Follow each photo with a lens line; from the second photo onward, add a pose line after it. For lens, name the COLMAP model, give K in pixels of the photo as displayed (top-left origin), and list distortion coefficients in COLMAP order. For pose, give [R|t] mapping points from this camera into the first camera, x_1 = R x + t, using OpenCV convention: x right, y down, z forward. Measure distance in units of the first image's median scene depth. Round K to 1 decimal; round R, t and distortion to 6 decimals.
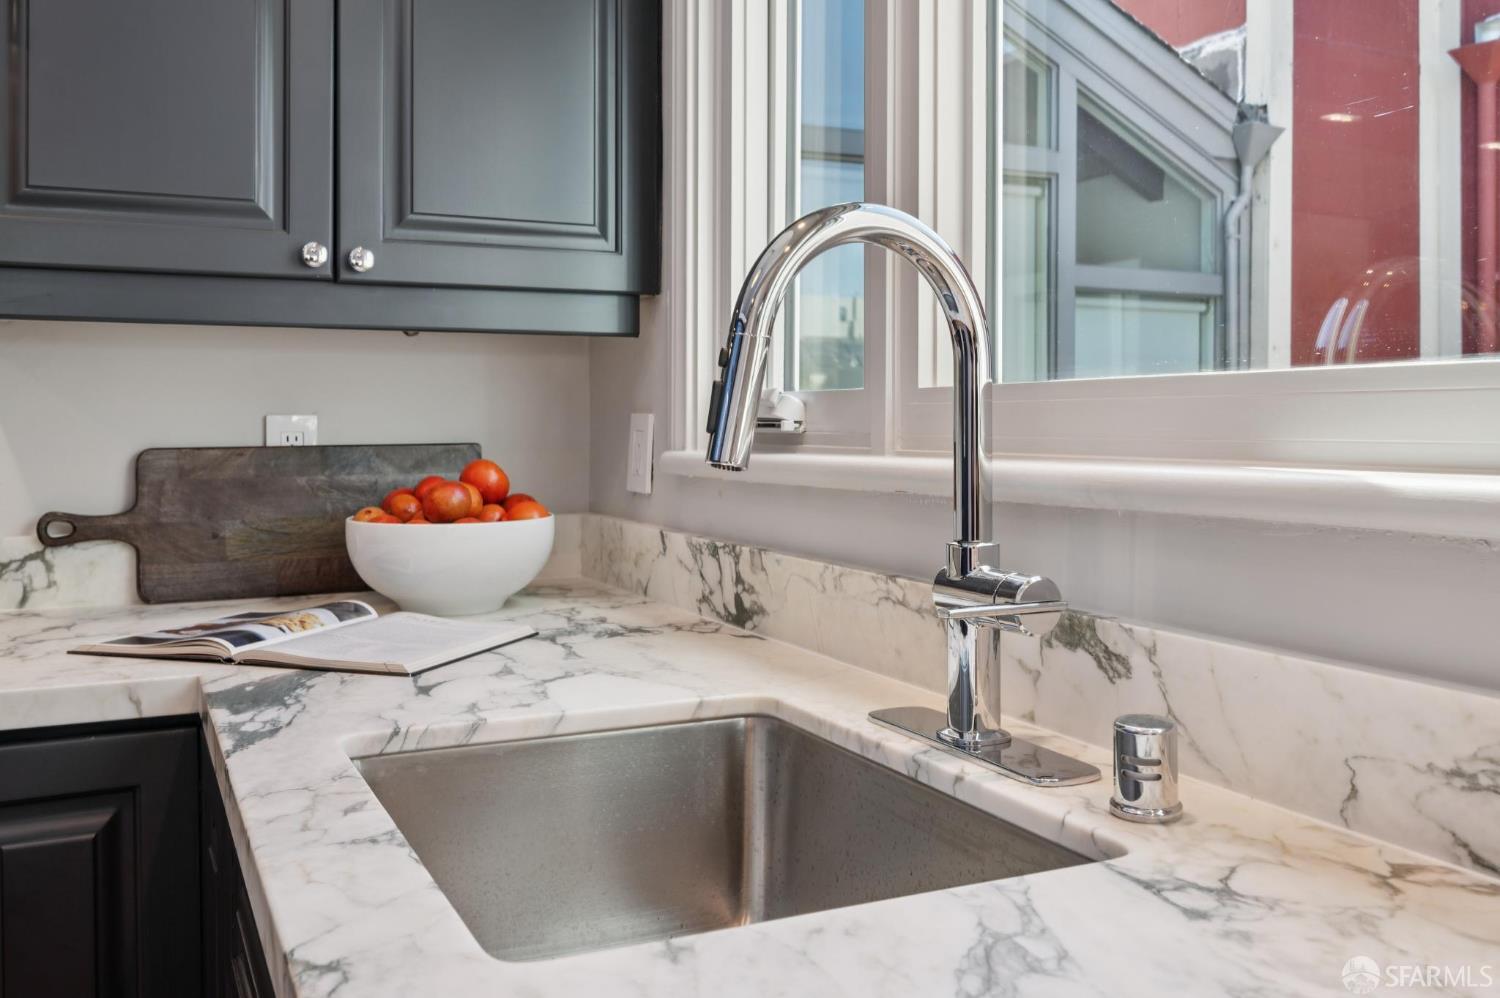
lens RADIAL K [[1346.3, 0, 706.0], [0, 1346.3, 410.5], [0, 0, 1]] dist [-0.015154, 0.001948]
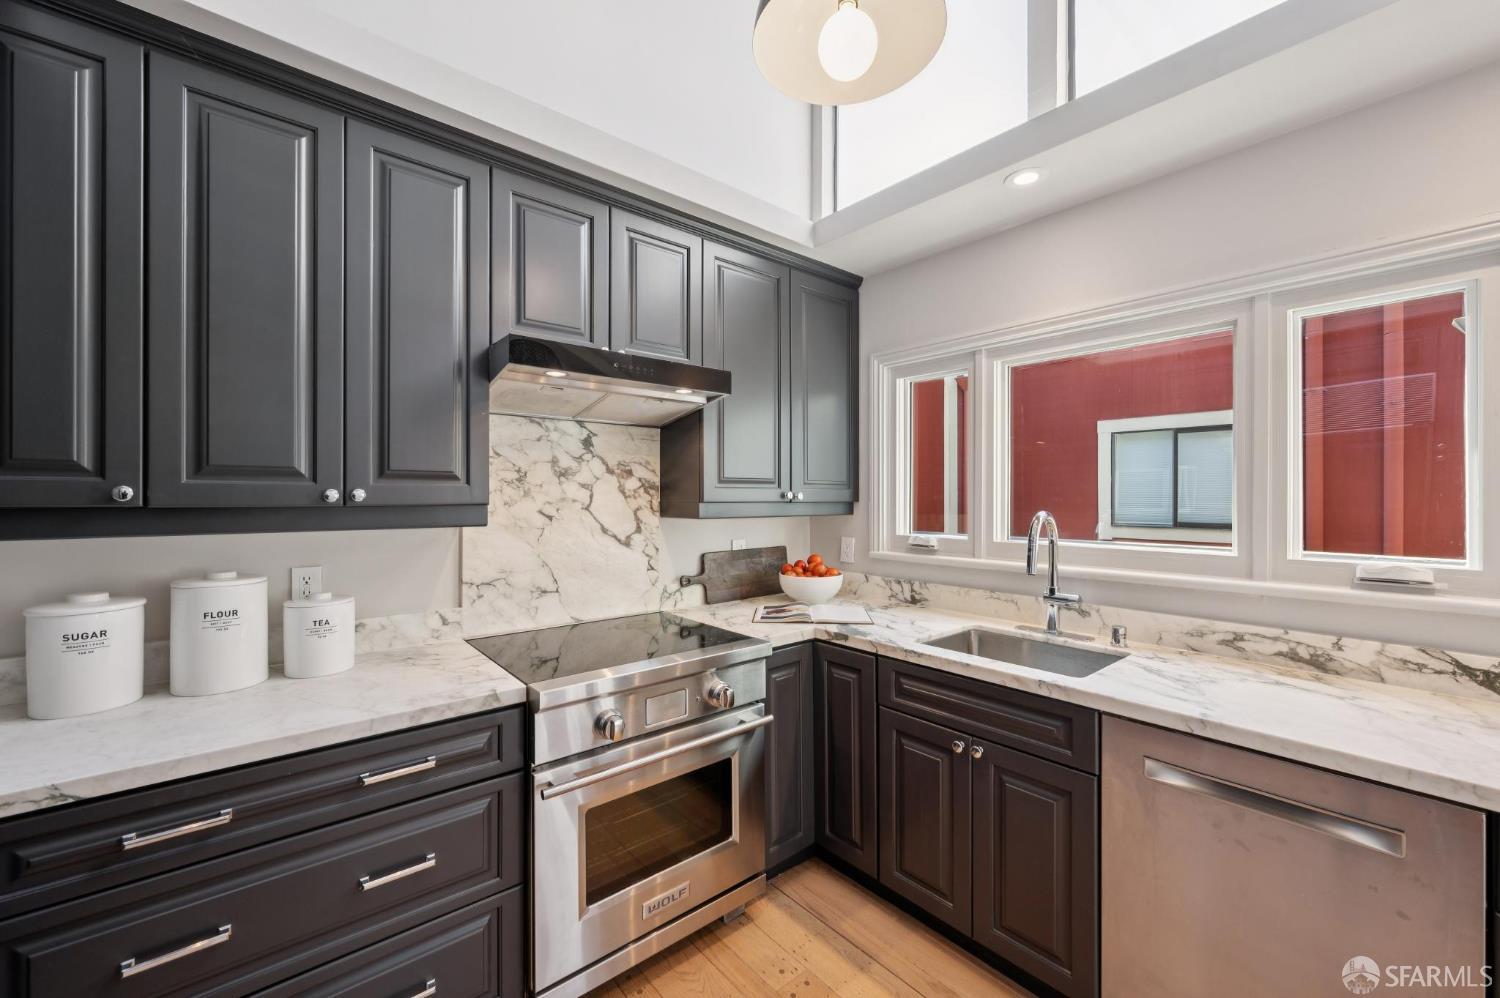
lens RADIAL K [[588.9, 0, 760.0], [0, 588.9, 497.2], [0, 0, 1]] dist [-0.001366, 0.000013]
pose [[0.965619, 0.001787, 0.259955, -0.703162], [-0.003249, 0.999981, 0.005197, -0.113774], [-0.259941, -0.005863, 0.965607, -0.331950]]
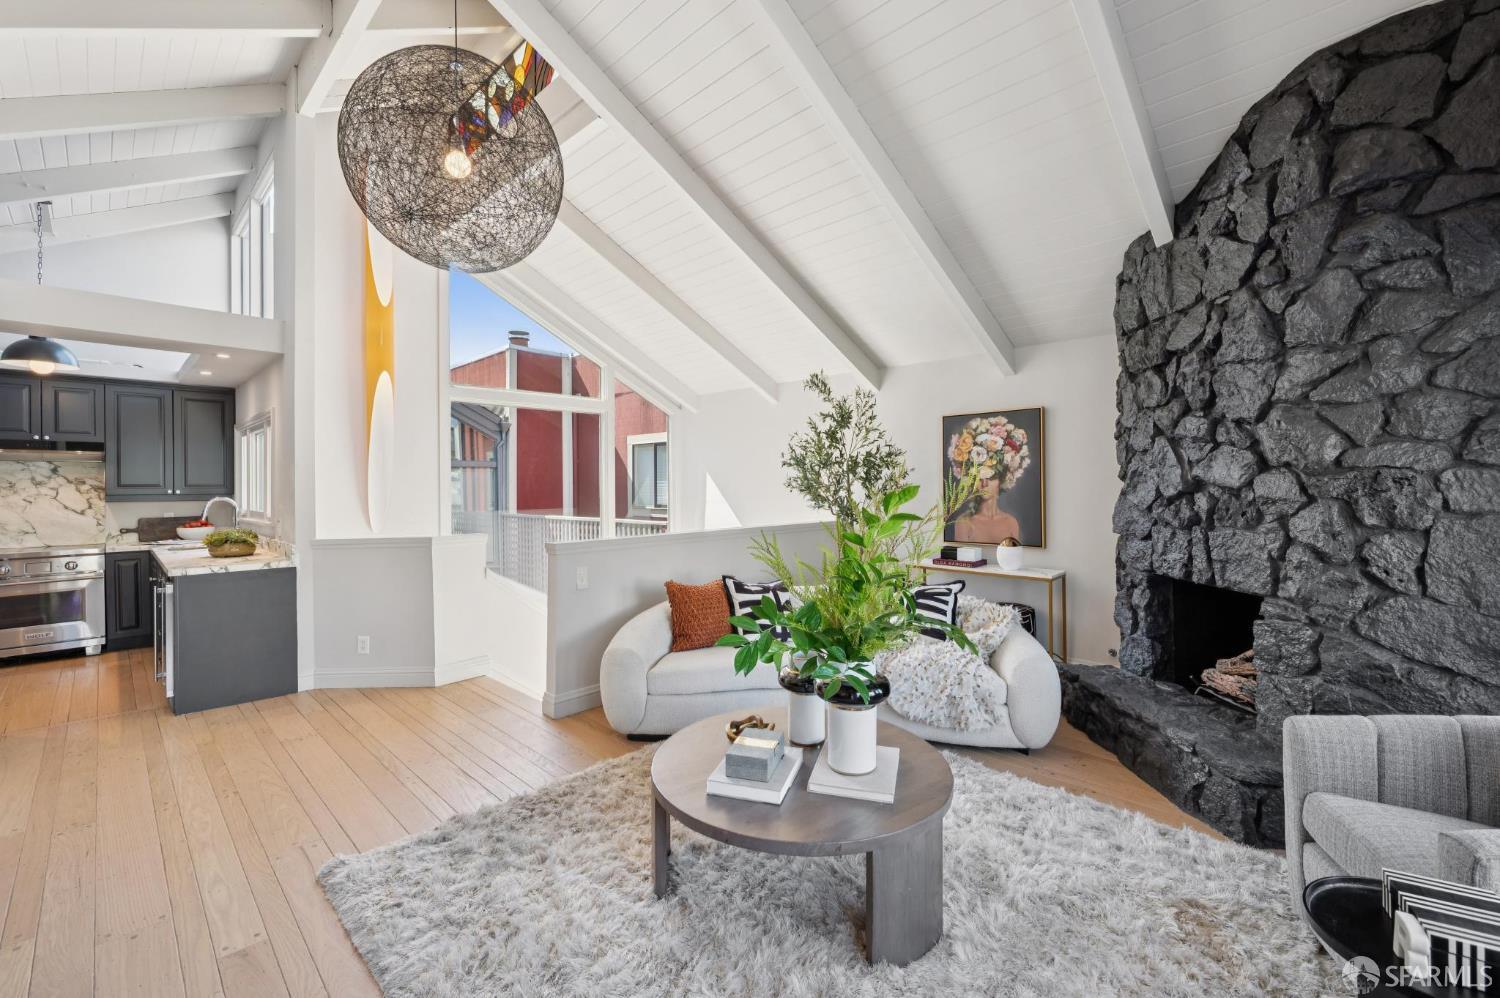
lens RADIAL K [[588.9, 0, 714.9], [0, 588.9, 483.7], [0, 0, 1]] dist [-0.001366, 0.000013]
pose [[0.935728, -0.006547, 0.352662, 1.389109], [0.004859, 0.999972, 0.005673, -0.157255], [-0.352689, -0.003595, 0.935734, -3.022711]]
